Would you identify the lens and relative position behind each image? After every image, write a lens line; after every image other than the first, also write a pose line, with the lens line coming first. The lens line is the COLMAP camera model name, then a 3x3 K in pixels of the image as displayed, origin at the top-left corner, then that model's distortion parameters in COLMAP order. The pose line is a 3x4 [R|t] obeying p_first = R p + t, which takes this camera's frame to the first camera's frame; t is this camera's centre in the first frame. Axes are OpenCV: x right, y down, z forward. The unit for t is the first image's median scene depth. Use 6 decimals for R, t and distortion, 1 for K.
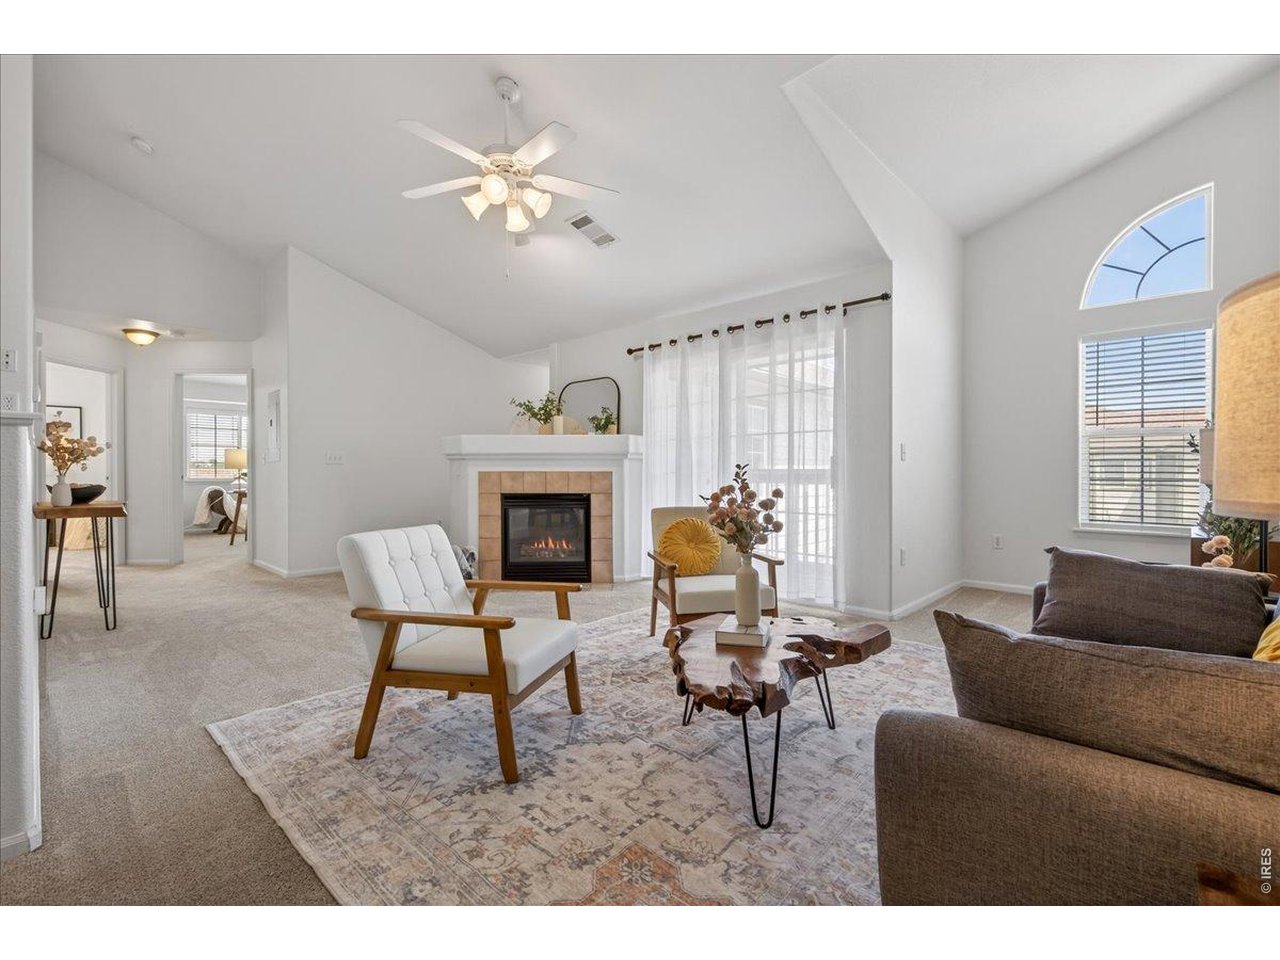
lens RADIAL K [[584.7, 0, 633.2], [0, 584.7, 476.2], [0, 0, 1]] dist [0.003059, -0.000717]
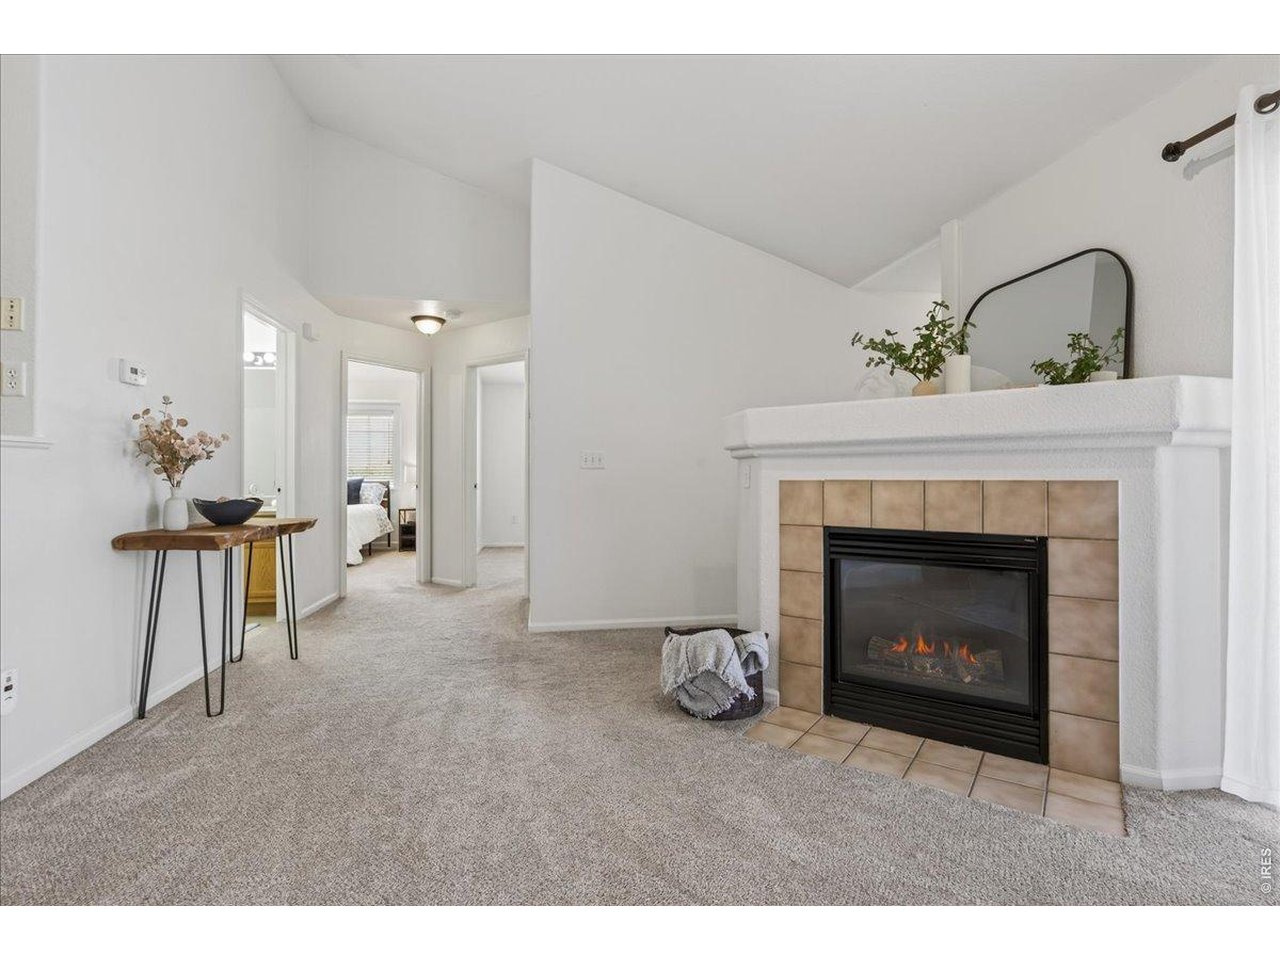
lens RADIAL K [[619.0, 0, 649.4], [0, 619.0, 478.3], [0, 0, 1]] dist [-0.002571, -0.000764]
pose [[0.822321, -0.000131, -0.569023, -0.056075], [-0.004854, 0.999962, -0.007244, -0.005208], [0.569003, 0.008719, 0.822289, 0.504207]]
